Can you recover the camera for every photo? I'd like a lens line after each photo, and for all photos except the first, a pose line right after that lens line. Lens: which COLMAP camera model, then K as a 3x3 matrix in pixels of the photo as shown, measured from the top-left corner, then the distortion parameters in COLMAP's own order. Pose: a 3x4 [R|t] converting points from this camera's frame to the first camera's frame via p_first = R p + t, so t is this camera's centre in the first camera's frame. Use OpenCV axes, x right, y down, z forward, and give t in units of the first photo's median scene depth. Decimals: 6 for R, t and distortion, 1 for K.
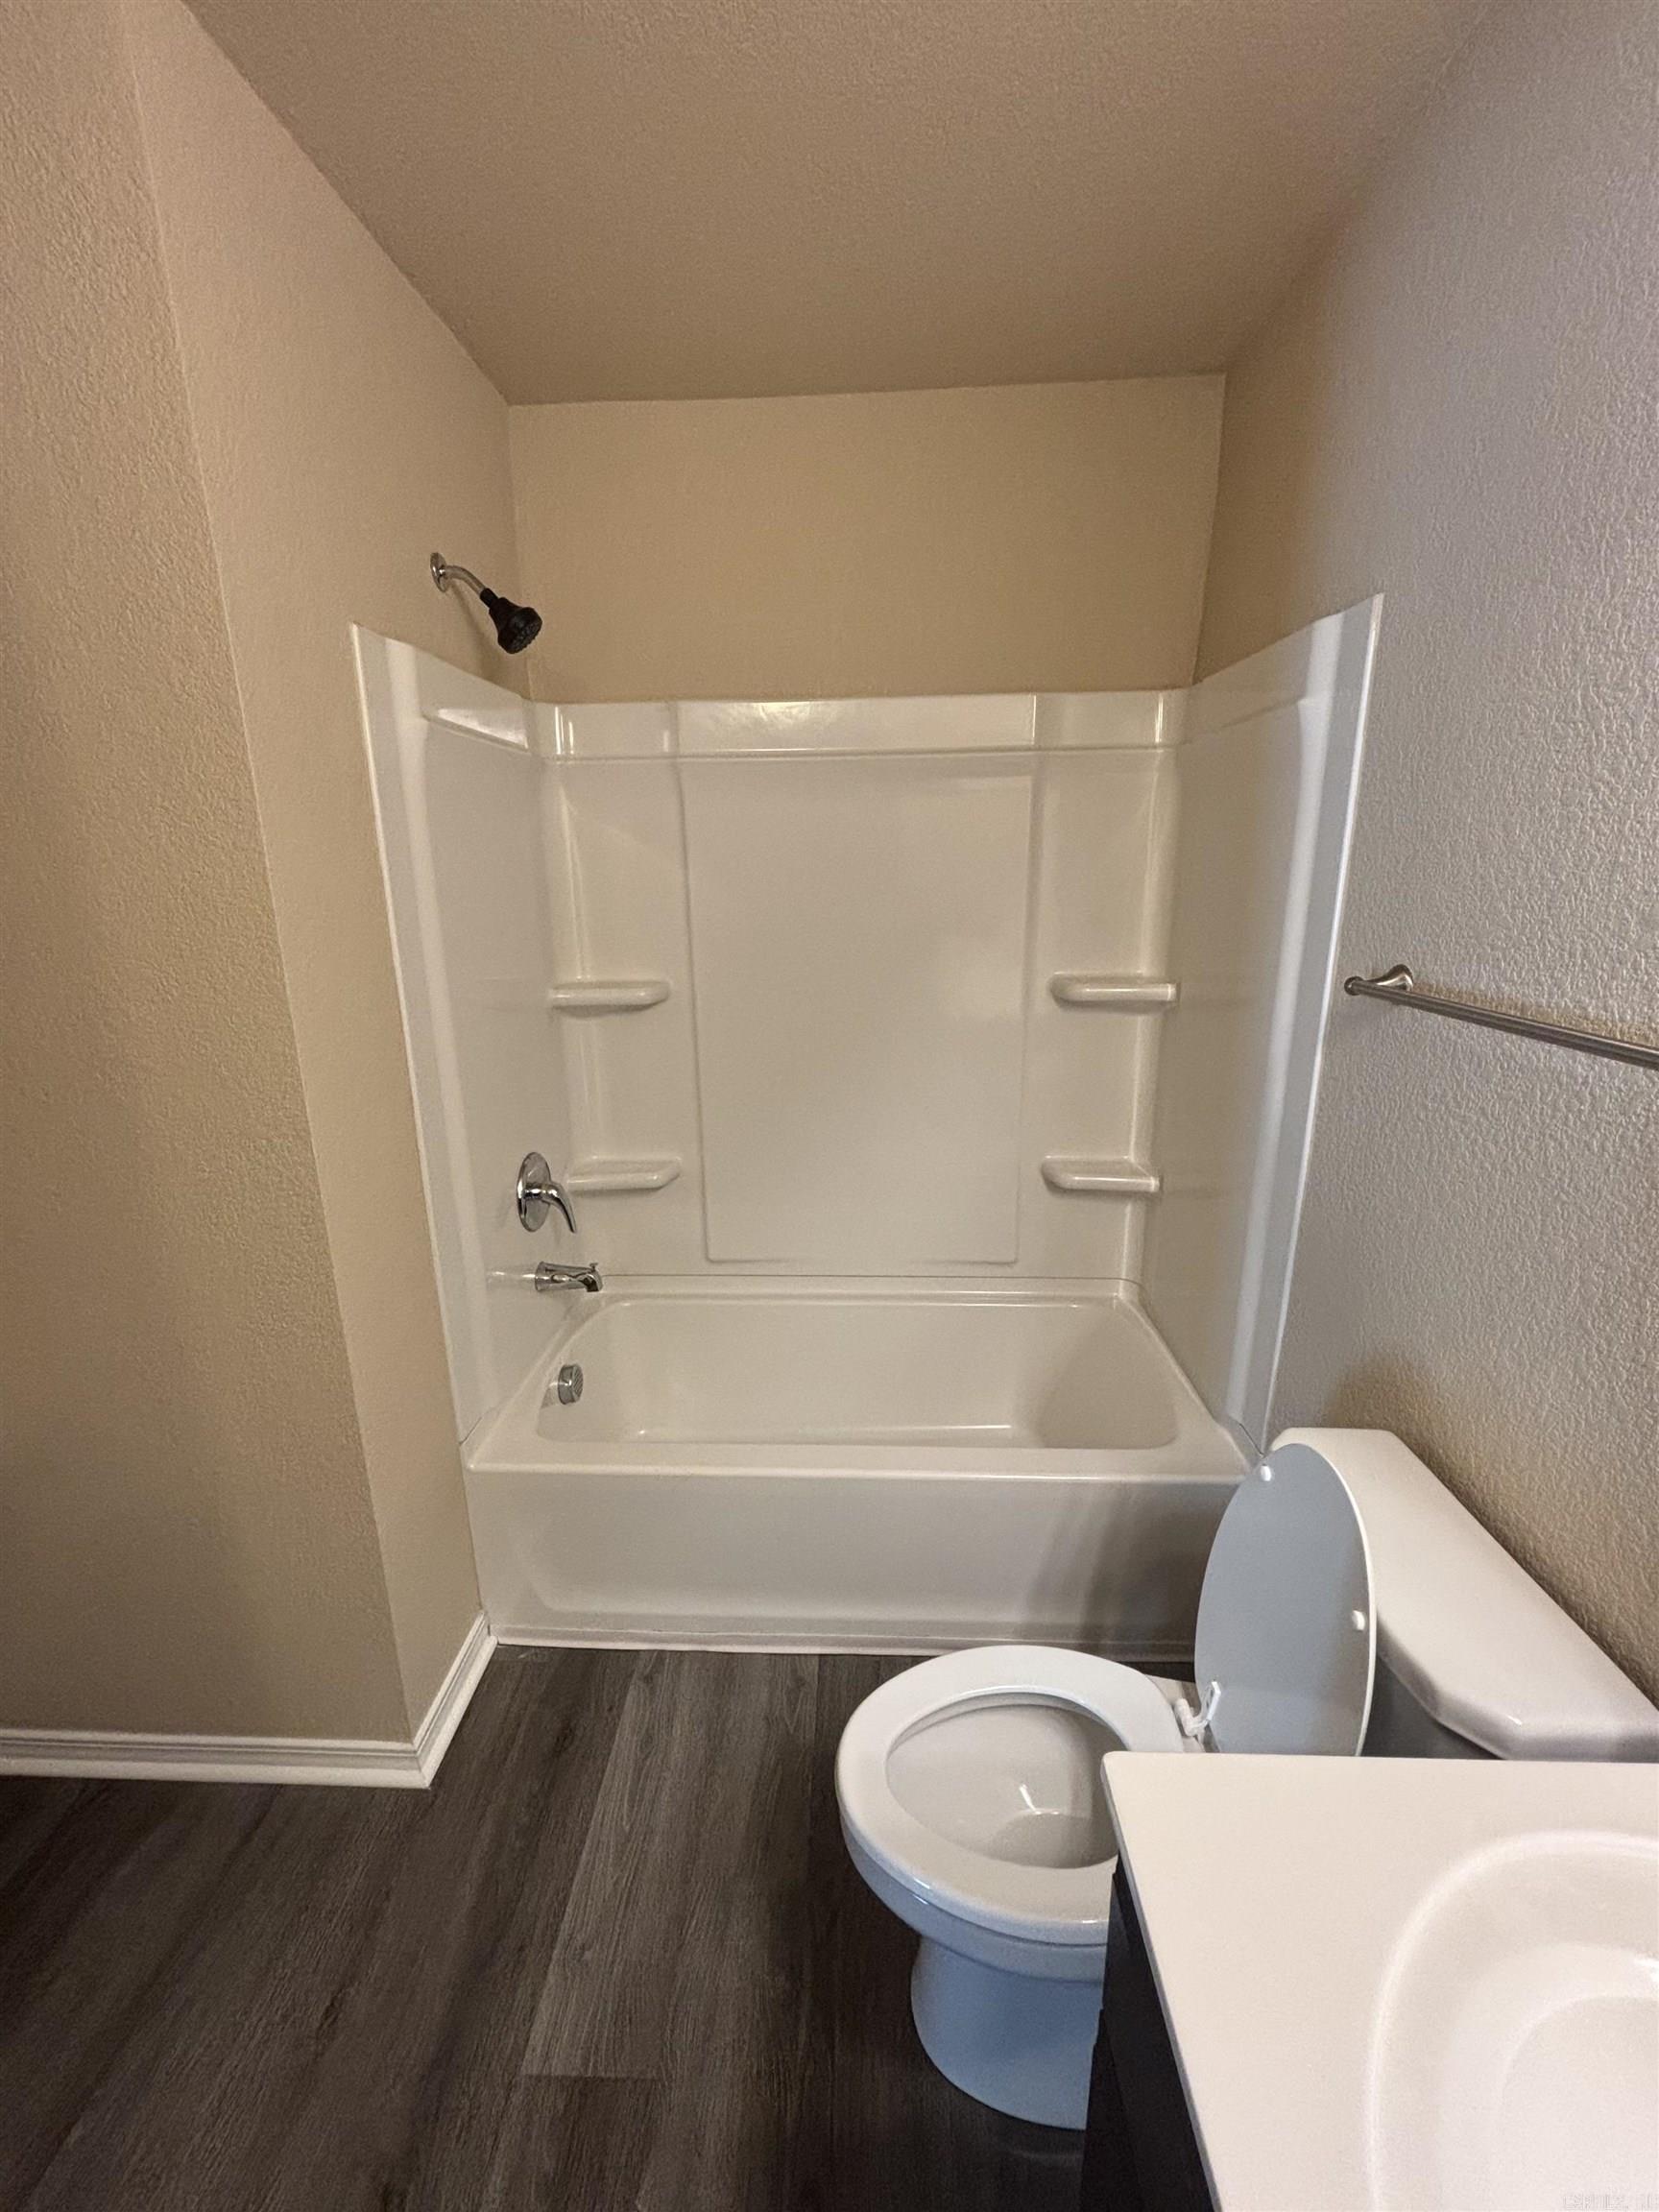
lens RADIAL K [[900.9, 0, 825.4], [0, 900.9, 1098.0], [0, 0, 1]] dist [-0.001220, 0.000868]
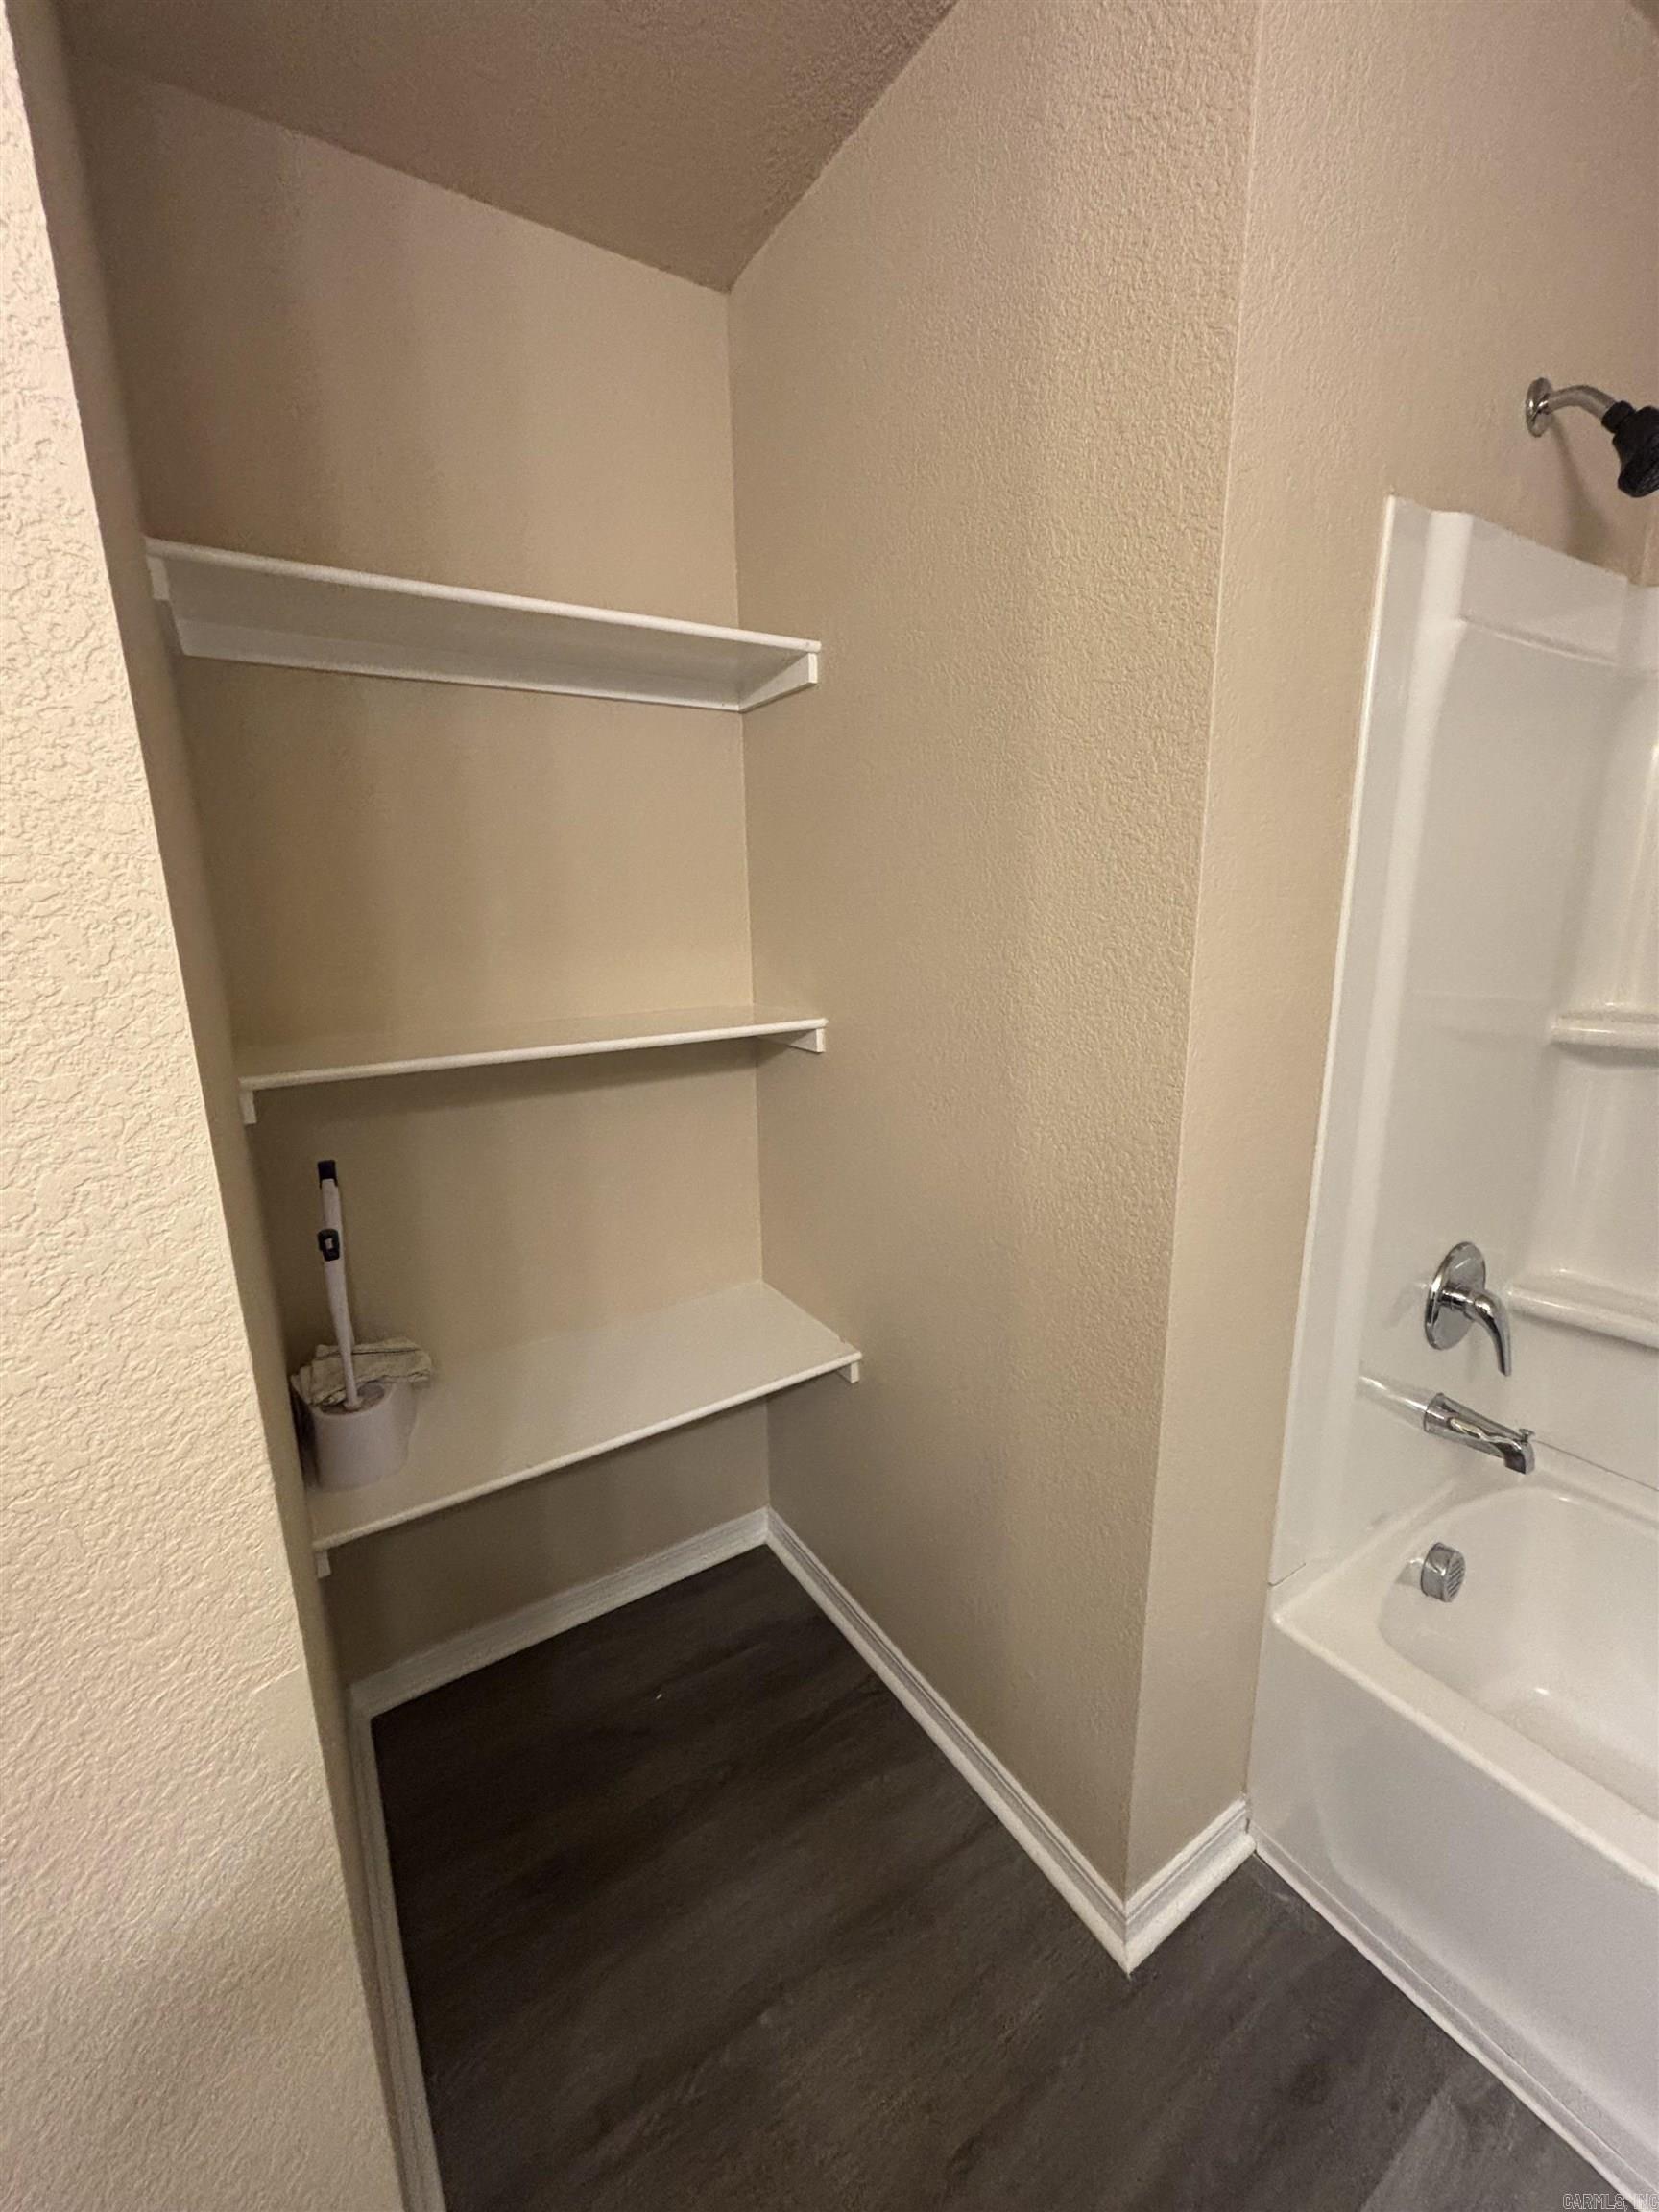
lens RADIAL K [[900.9, 0, 844.2], [0, 900.9, 1095.3], [0, 0, 1]] dist [-0.001220, 0.000868]
pose [[0.591910, 0.188287, -0.783703, -0.089463], [-0.196474, 0.976707, 0.086264, -0.019211], [0.781691, 0.102917, 0.615116, 0.185377]]
